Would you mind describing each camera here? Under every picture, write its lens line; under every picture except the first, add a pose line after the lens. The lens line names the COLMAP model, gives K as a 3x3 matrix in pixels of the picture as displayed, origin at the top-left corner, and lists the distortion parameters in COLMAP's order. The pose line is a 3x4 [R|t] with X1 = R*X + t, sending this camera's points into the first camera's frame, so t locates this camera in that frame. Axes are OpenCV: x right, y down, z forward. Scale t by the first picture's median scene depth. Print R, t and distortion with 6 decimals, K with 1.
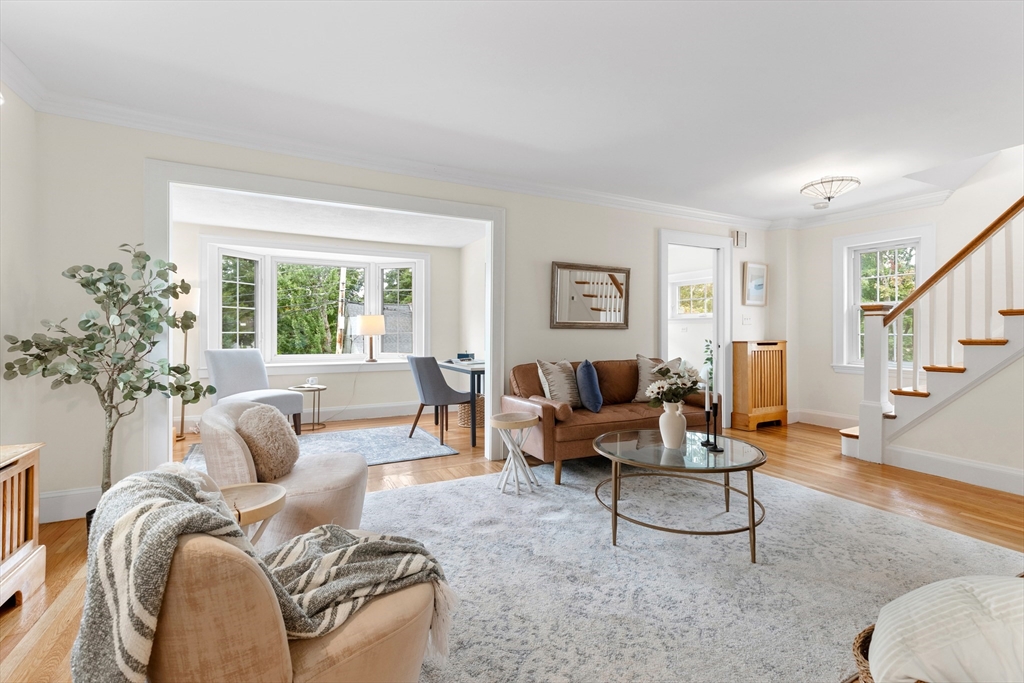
lens RADIAL K [[462.9, 0, 518.9], [0, 462.9, 333.7], [0, 0, 1]] dist [0.003811, 0.000797]
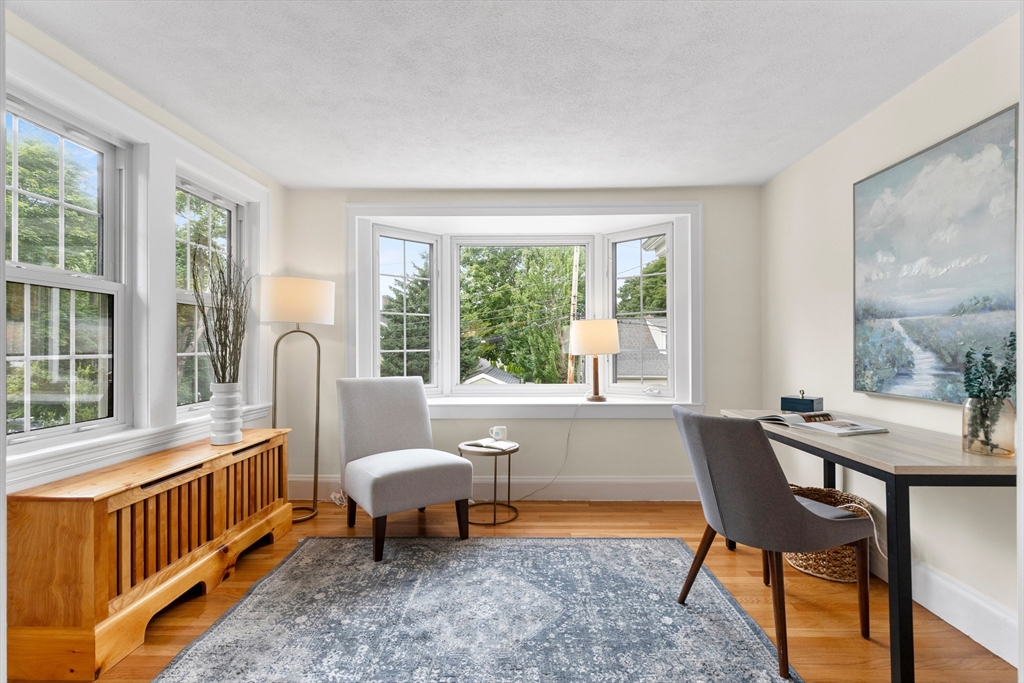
lens RADIAL K [[462.9, 0, 515.0], [0, 462.9, 346.4], [0, 0, 1]] dist [0.003811, 0.000797]
pose [[0.876427, -0.007545, -0.481475, -0.147113], [0.004307, 0.999960, -0.007829, -0.003421], [0.481515, 0.004788, 0.876425, 0.507812]]
